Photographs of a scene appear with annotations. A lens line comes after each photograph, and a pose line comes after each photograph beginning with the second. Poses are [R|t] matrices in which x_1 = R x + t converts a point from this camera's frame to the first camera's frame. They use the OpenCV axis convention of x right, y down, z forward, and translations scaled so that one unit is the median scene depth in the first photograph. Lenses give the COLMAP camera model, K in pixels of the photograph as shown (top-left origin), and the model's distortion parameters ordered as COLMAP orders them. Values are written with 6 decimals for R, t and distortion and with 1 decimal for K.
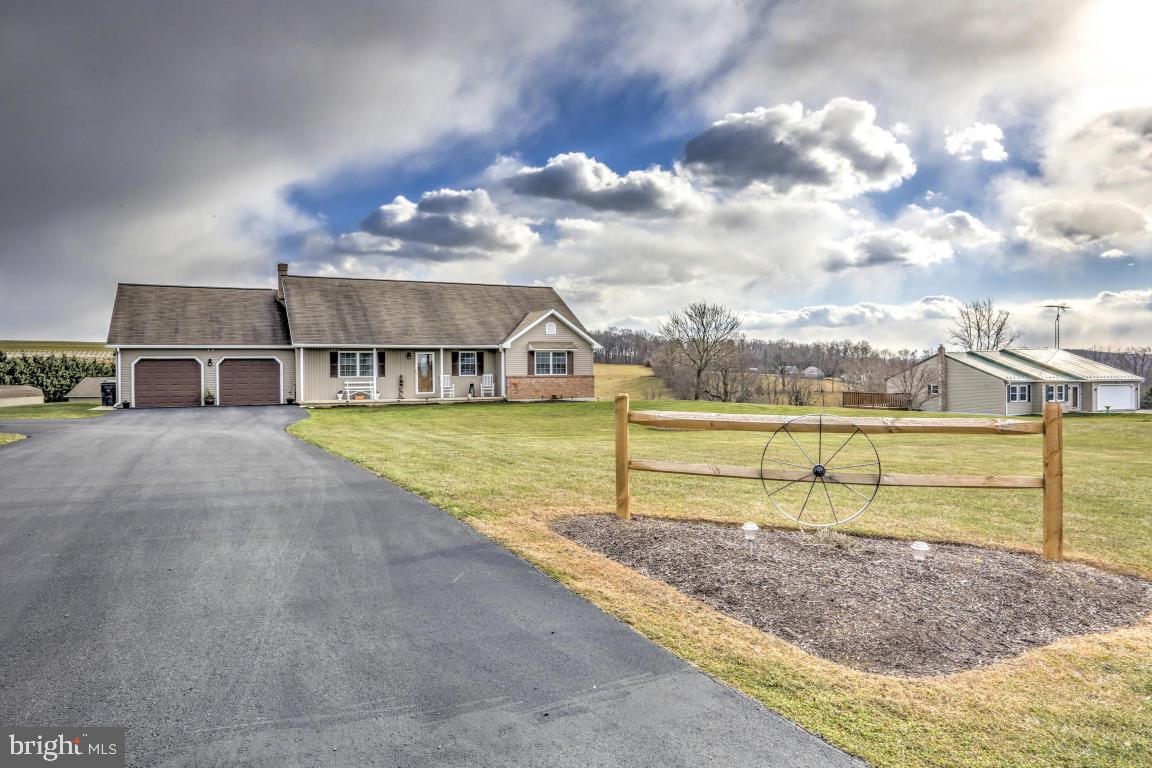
lens RADIAL K [[747.4, 0, 529.9], [0, 747.4, 372.0], [0, 0, 1]] dist [0.001332, 0.000327]
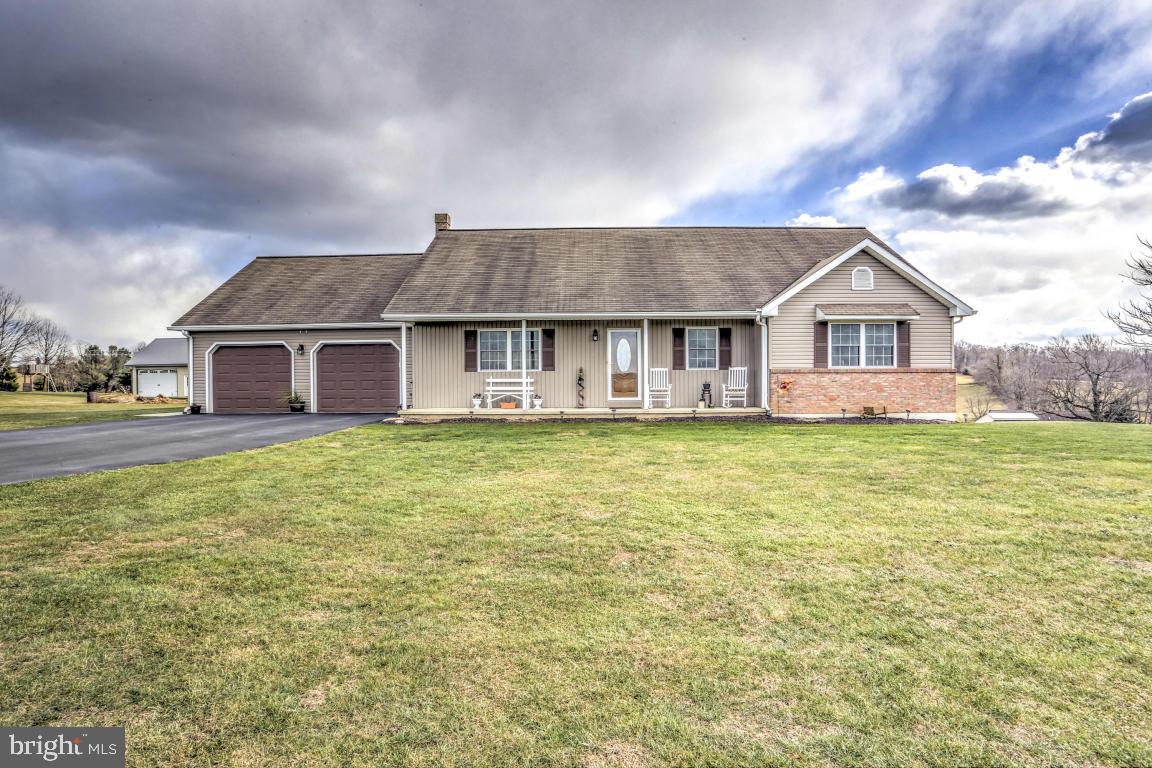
lens RADIAL K [[577.2, 0, 576.0], [0, 577.2, 384.0], [0, 0, 1]] dist [-0.079469, 0.049665]
pose [[0.904450, 0.004633, -0.426554, 0.017001], [-0.001819, 0.999974, 0.007004, 0.013162], [0.426575, -0.005559, 0.904435, 0.581193]]
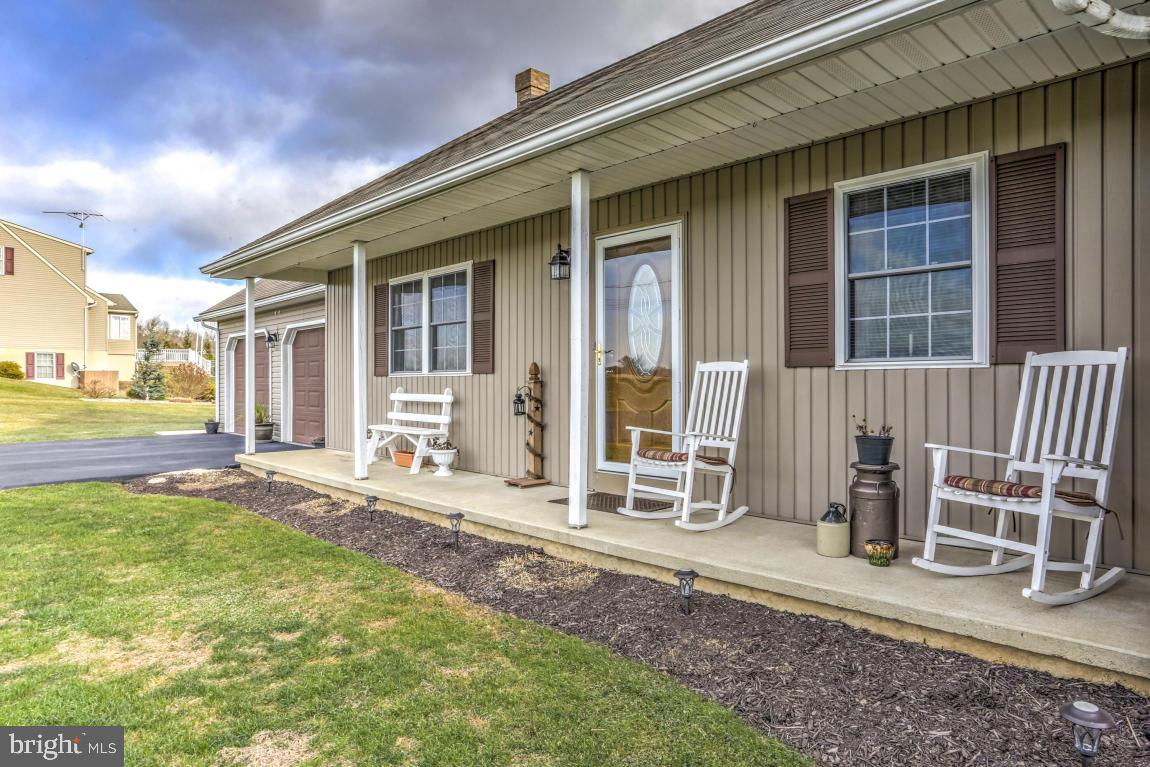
lens RADIAL K [[703.7, 0, 575.0], [0, 703.7, 383.5], [0, 0, 1]] dist [-0.041647, 0.000136]
pose [[0.331191, 0.013220, -0.943471, 0.007217], [0.004053, 0.999873, 0.015433, 0.005787], [0.943555, -0.008935, 0.331095, 0.936768]]
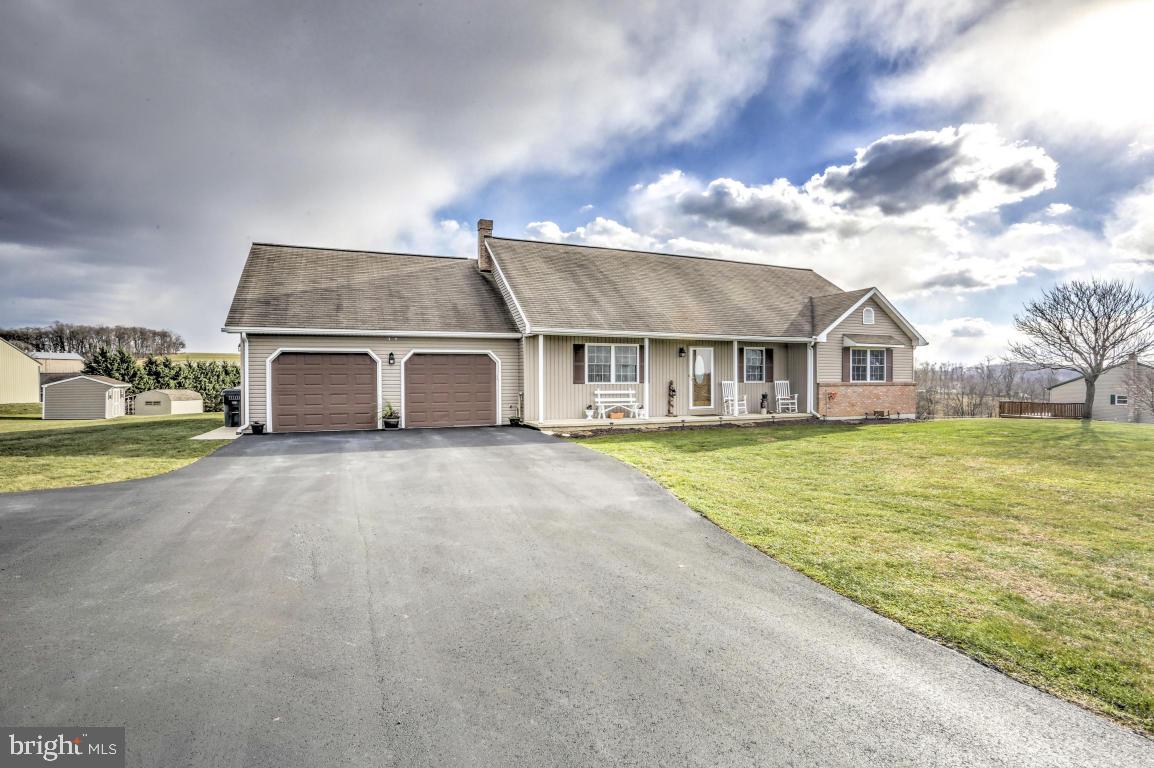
lens RADIAL K [[578.2, 0, 577.0], [0, 578.2, 384.0], [0, 0, 1]] dist [-0.079469, 0.049665]
pose [[0.999931, -0.001401, -0.011625, -0.246101], [0.001236, 0.999898, -0.014220, 0.013528], [0.011643, 0.014205, 0.999831, 0.484005]]
